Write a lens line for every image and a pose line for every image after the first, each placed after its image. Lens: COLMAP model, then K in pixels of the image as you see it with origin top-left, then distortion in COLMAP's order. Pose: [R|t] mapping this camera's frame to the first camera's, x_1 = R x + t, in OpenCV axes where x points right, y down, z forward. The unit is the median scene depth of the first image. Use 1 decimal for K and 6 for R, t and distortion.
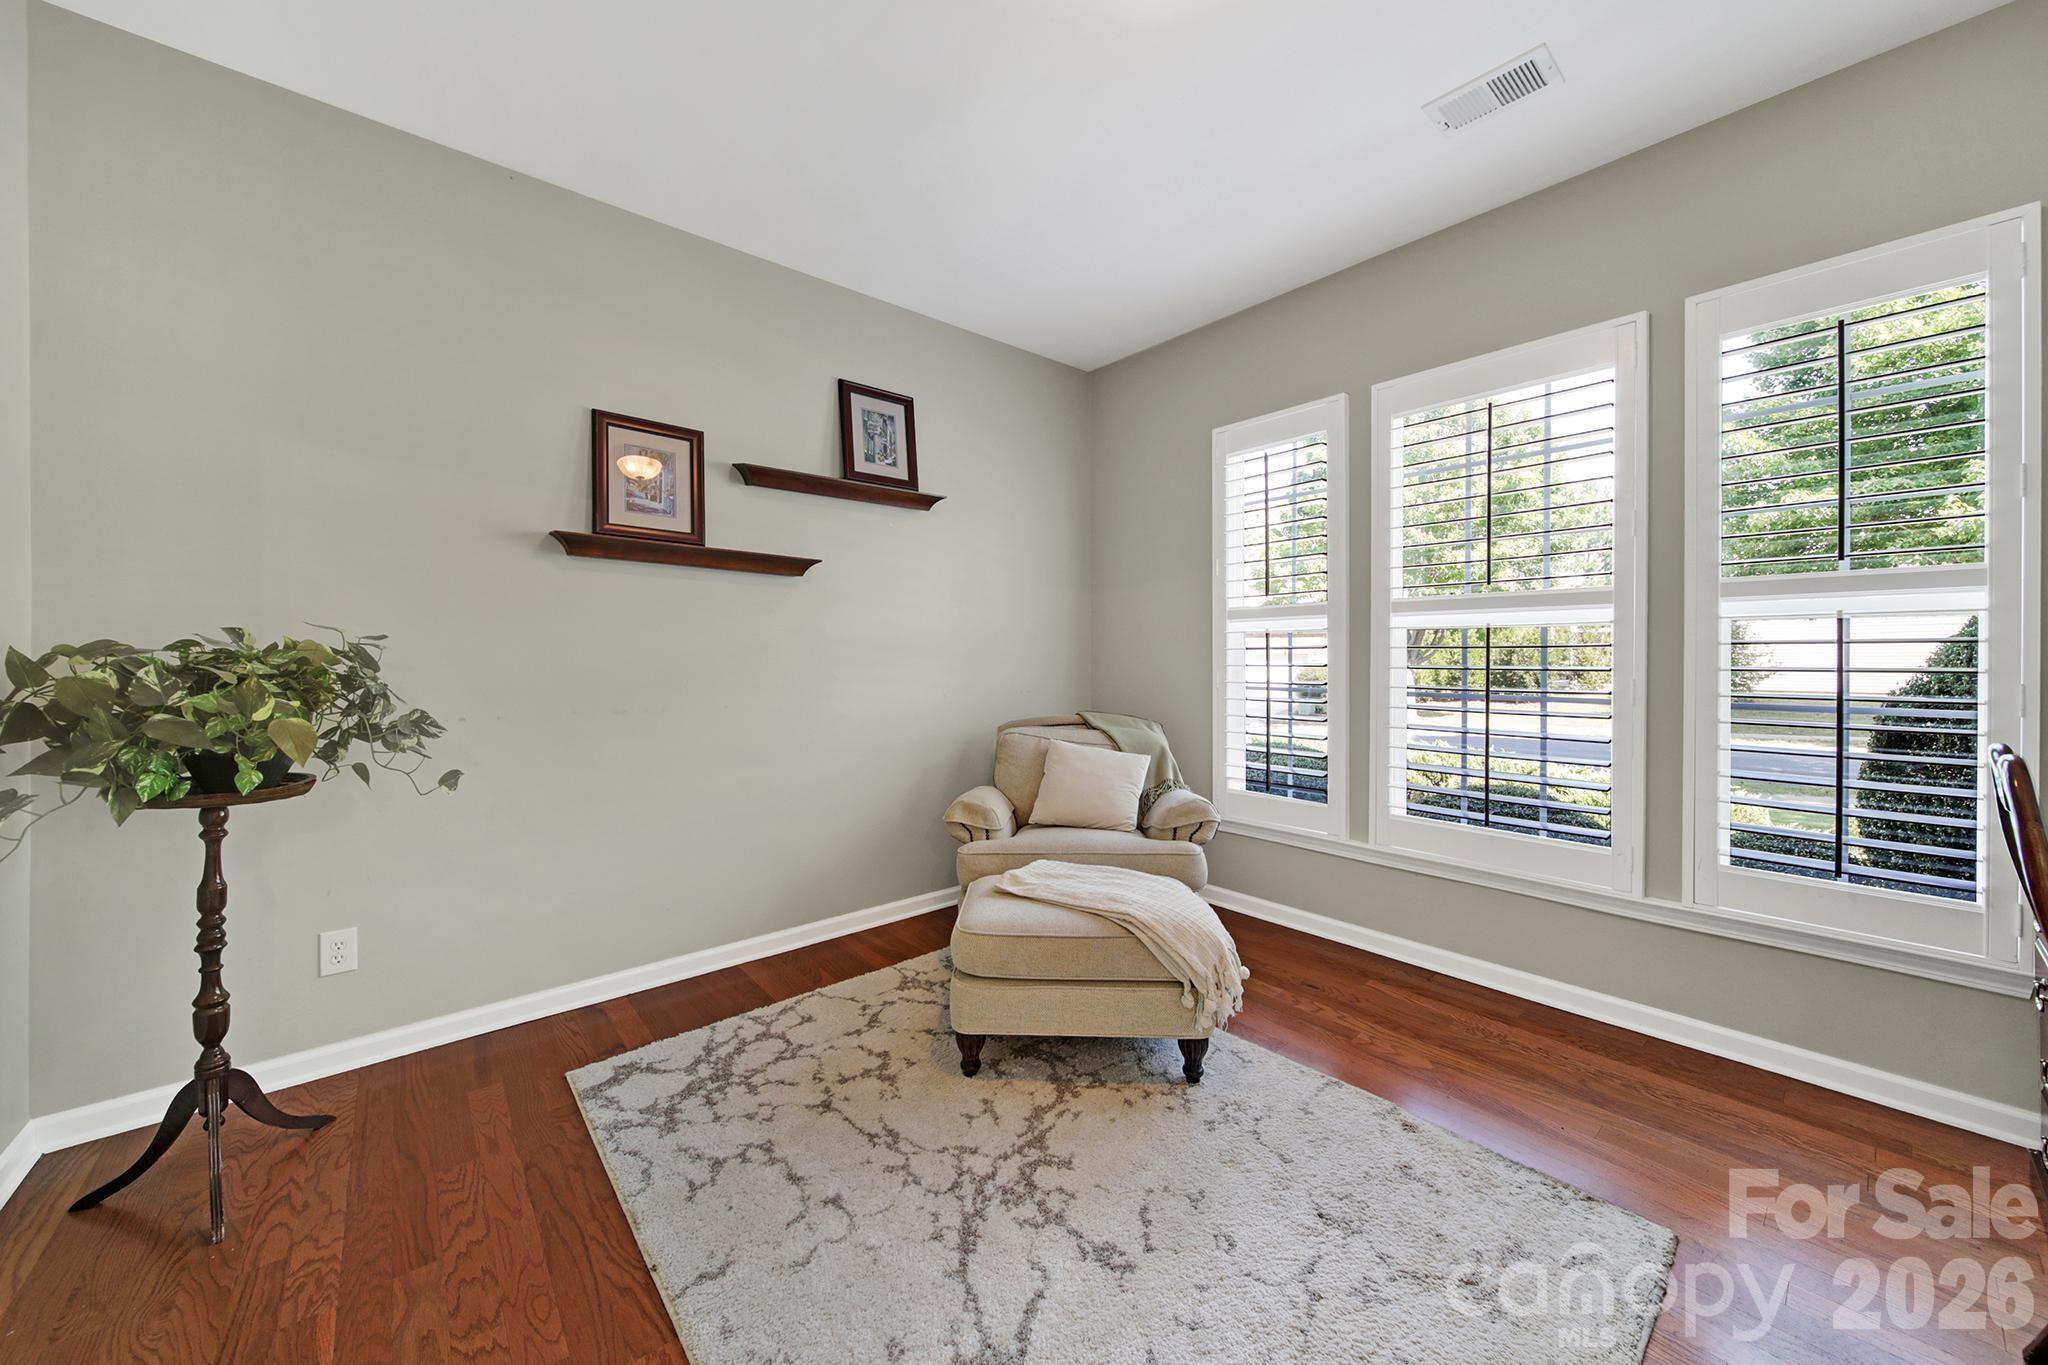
lens RADIAL K [[736.8, 0, 1019.9], [0, 736.8, 675.2], [0, 0, 1]] dist [-0.009787, -0.000241]
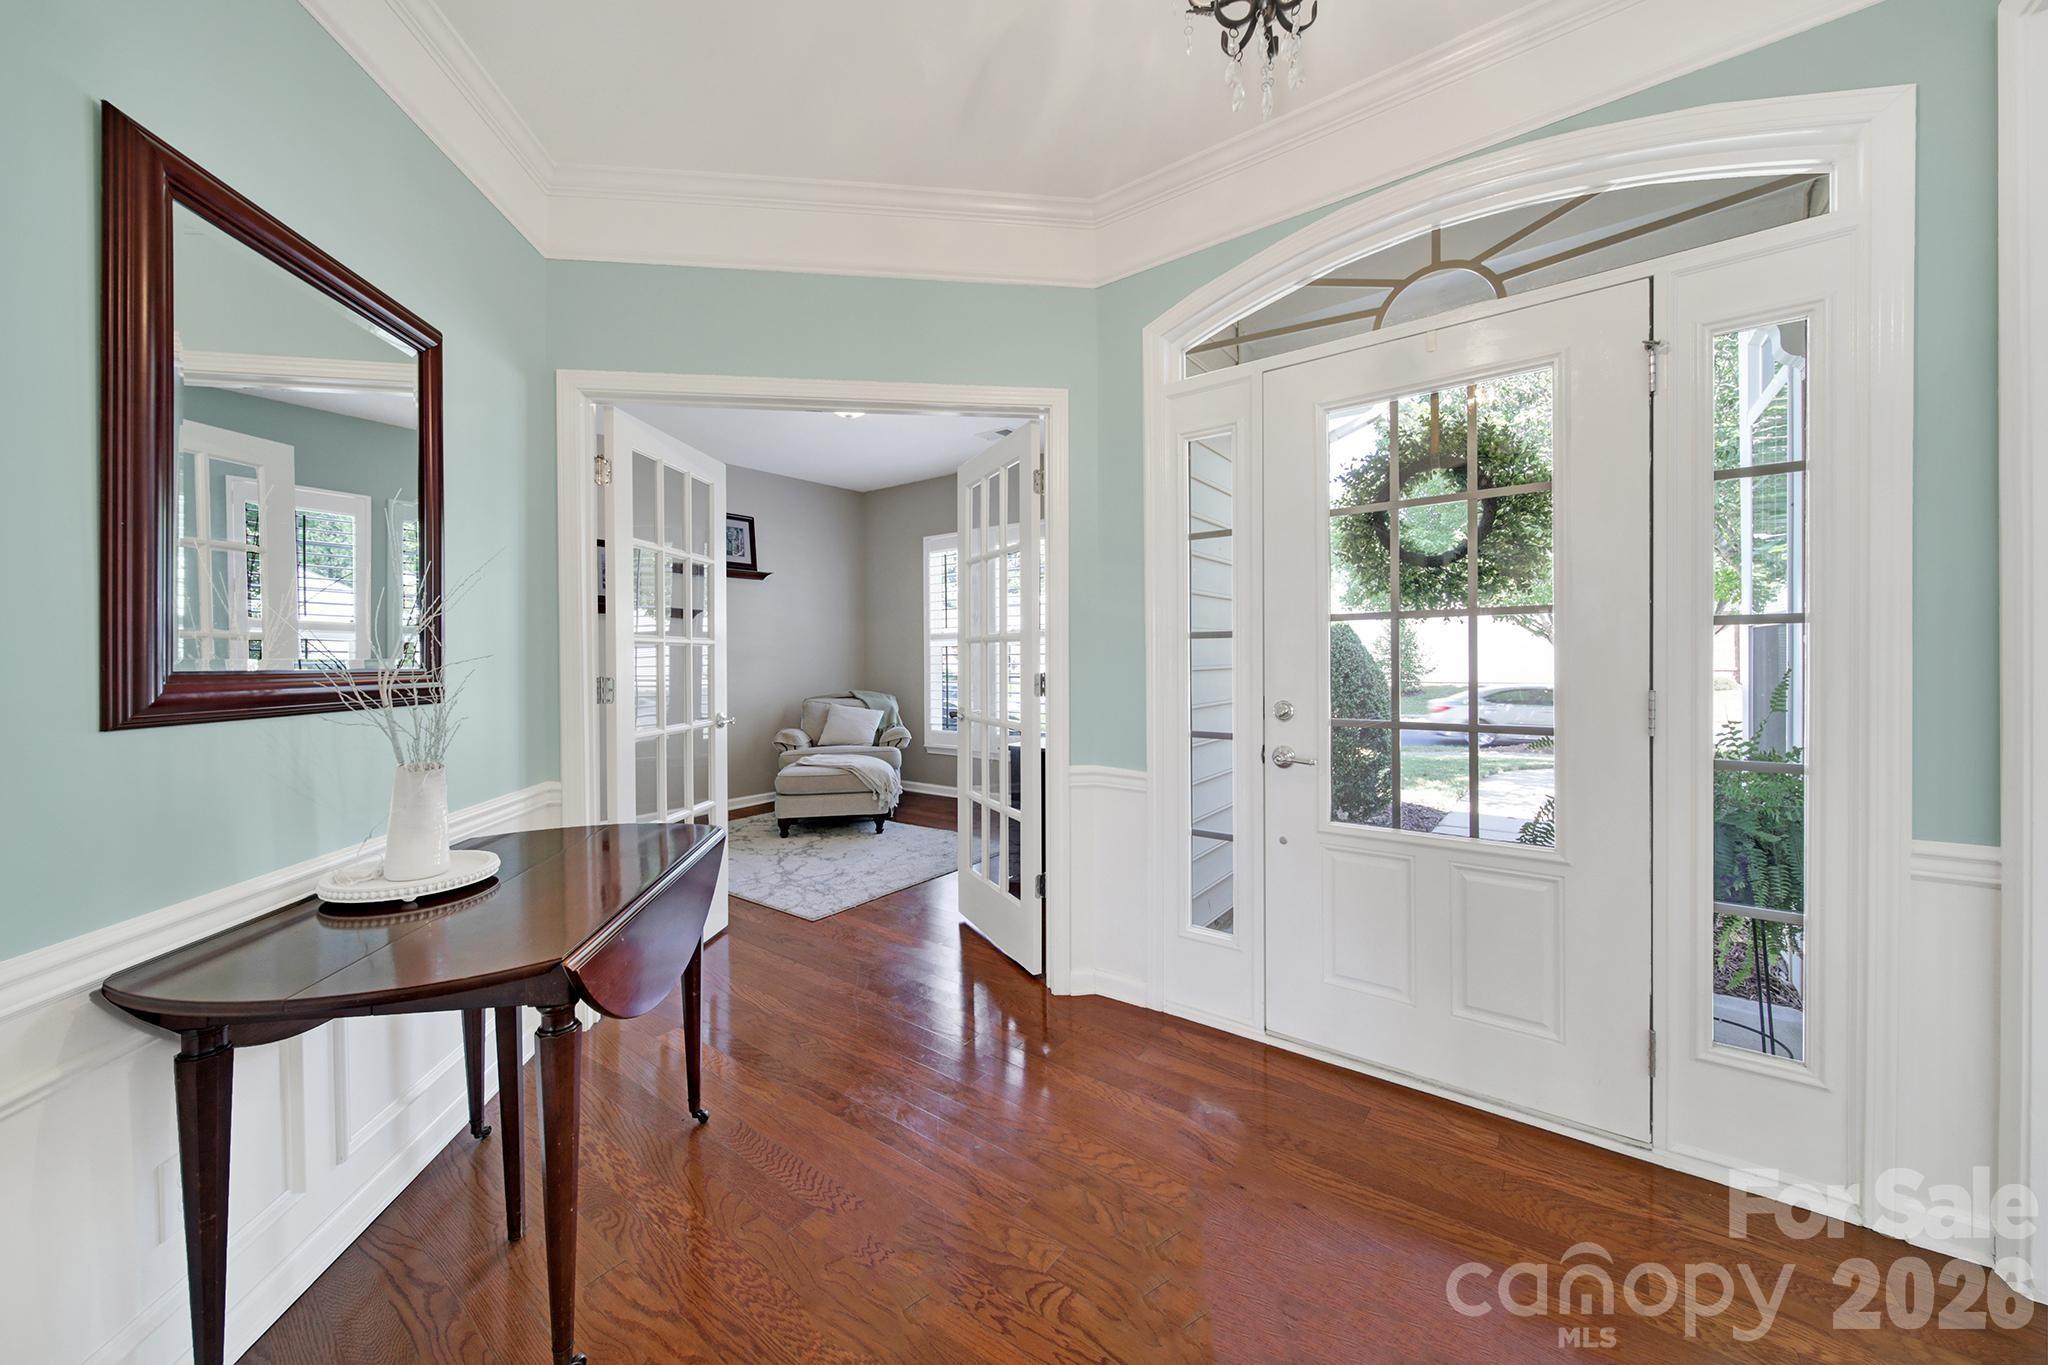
lens RADIAL K [[736.8, 0, 1024.6], [0, 736.8, 671.7], [0, 0, 1]] dist [-0.009787, -0.000241]
pose [[0.976078, -0.009345, 0.217219, 0.119344], [0.011598, 0.999891, -0.009103, 0.028842], [-0.217111, 0.011405, 0.976080, -0.992264]]
